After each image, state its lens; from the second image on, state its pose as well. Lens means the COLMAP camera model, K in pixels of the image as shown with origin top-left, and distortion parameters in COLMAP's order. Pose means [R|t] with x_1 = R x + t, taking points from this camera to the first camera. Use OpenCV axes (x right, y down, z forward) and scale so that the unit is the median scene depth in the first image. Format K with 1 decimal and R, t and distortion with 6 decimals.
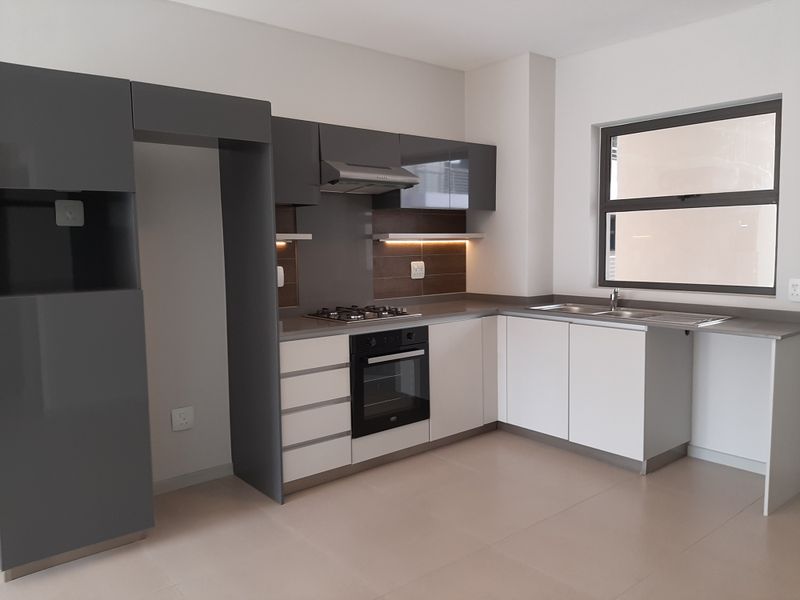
lens RADIAL K [[633.5, 0, 400.0], [0, 633.5, 300.0], [0, 0, 1]] dist [0.206750, -0.391822]
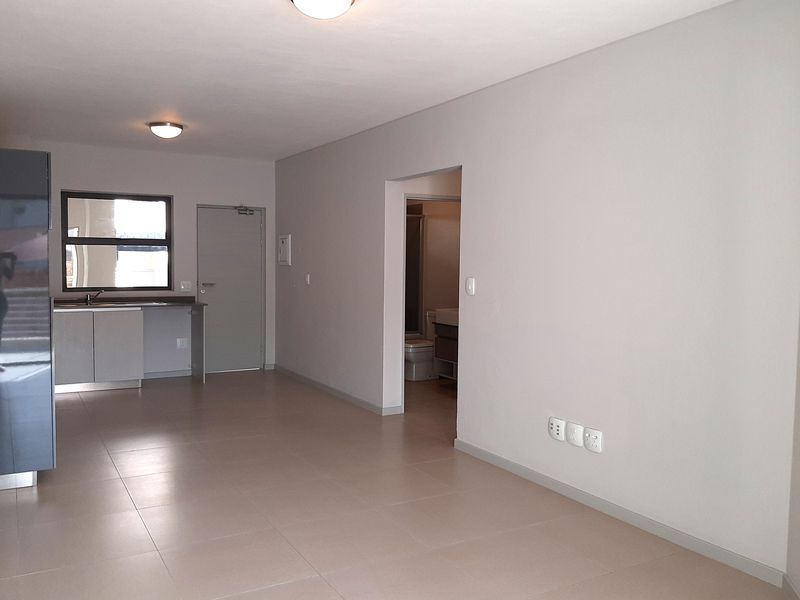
lens RADIAL K [[681.9, 0, 400.0], [0, 681.9, 300.0], [0, 0, 1]] dist [-0.002893, -0.005502]
pose [[0.180923, -0.041528, 0.982620, -1.186866], [0.078931, 0.996498, 0.027581, 0.017121], [-0.980325, 0.072569, 0.183567, -0.093503]]
